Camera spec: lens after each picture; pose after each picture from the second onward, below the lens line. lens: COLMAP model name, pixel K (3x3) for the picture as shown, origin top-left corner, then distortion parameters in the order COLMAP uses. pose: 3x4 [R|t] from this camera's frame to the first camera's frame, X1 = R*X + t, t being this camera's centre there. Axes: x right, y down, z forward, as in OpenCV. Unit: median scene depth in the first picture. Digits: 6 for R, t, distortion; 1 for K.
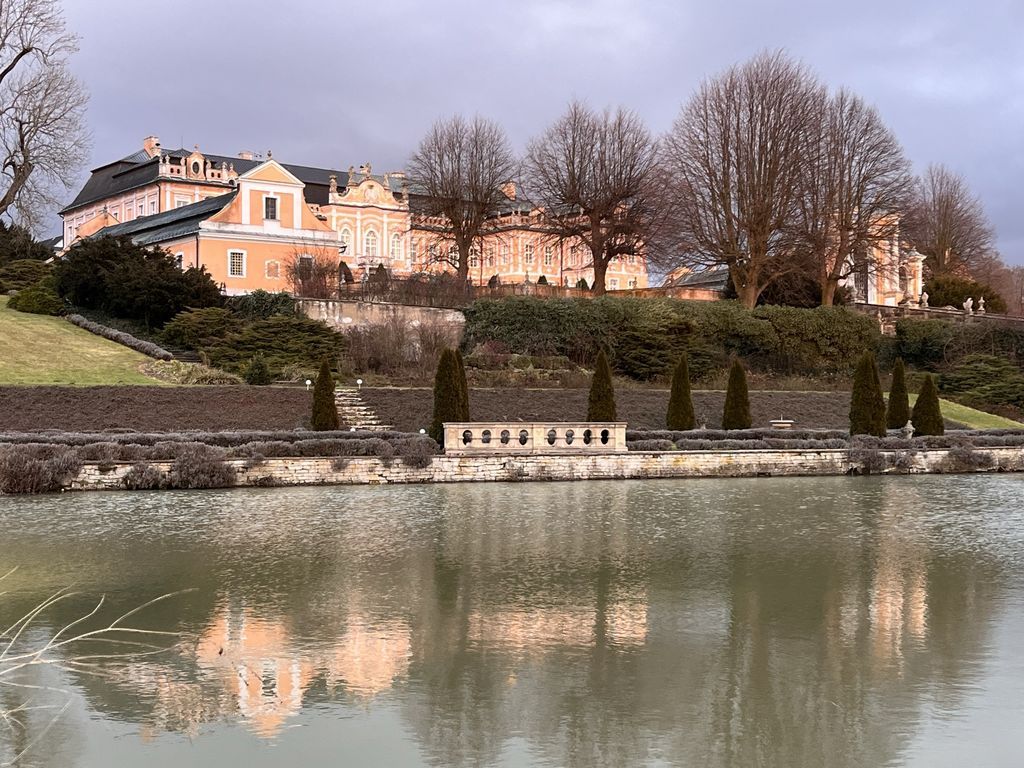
lens RADIAL K [[1445.9, 0, 511.7], [0, 1445.9, 385.1], [0, 0, 1]] dist [-0.024928, 0.000000]
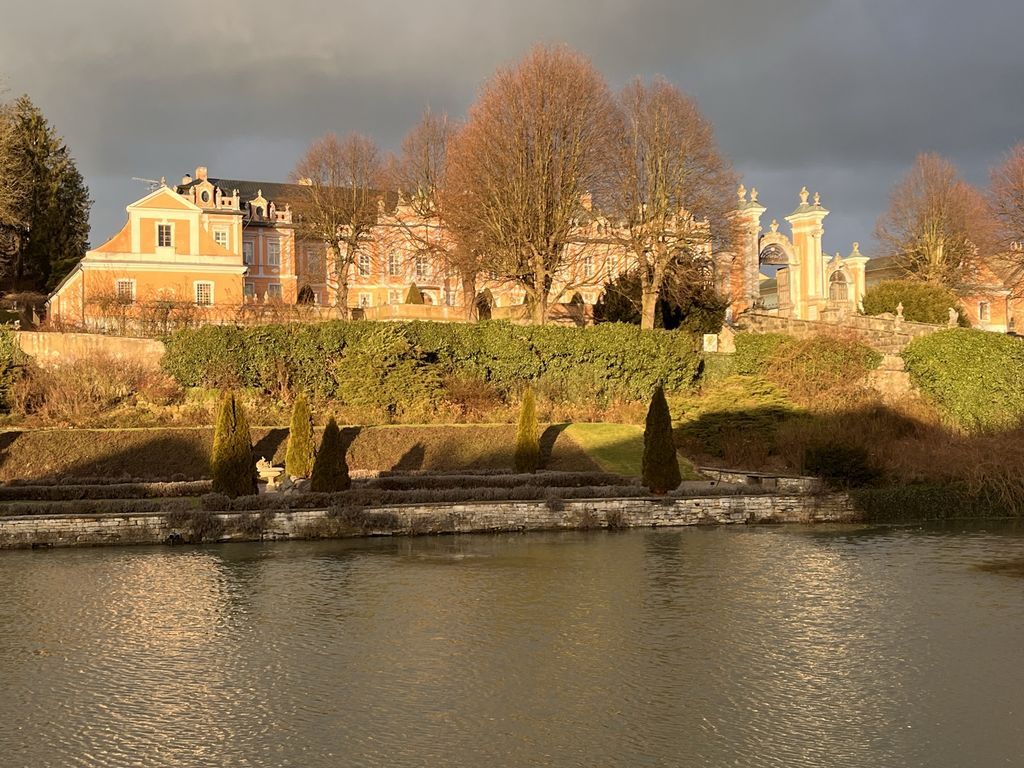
lens RADIAL K [[1379.7, 0, 512.3], [0, 1379.7, 383.5], [0, 0, 1]] dist [0.031920, 0.000000]
pose [[0.979251, -0.021674, -0.201491, 0.261554], [0.020478, 0.999758, -0.008016, -0.008381], [0.201616, 0.003723, 0.979458, 0.118994]]
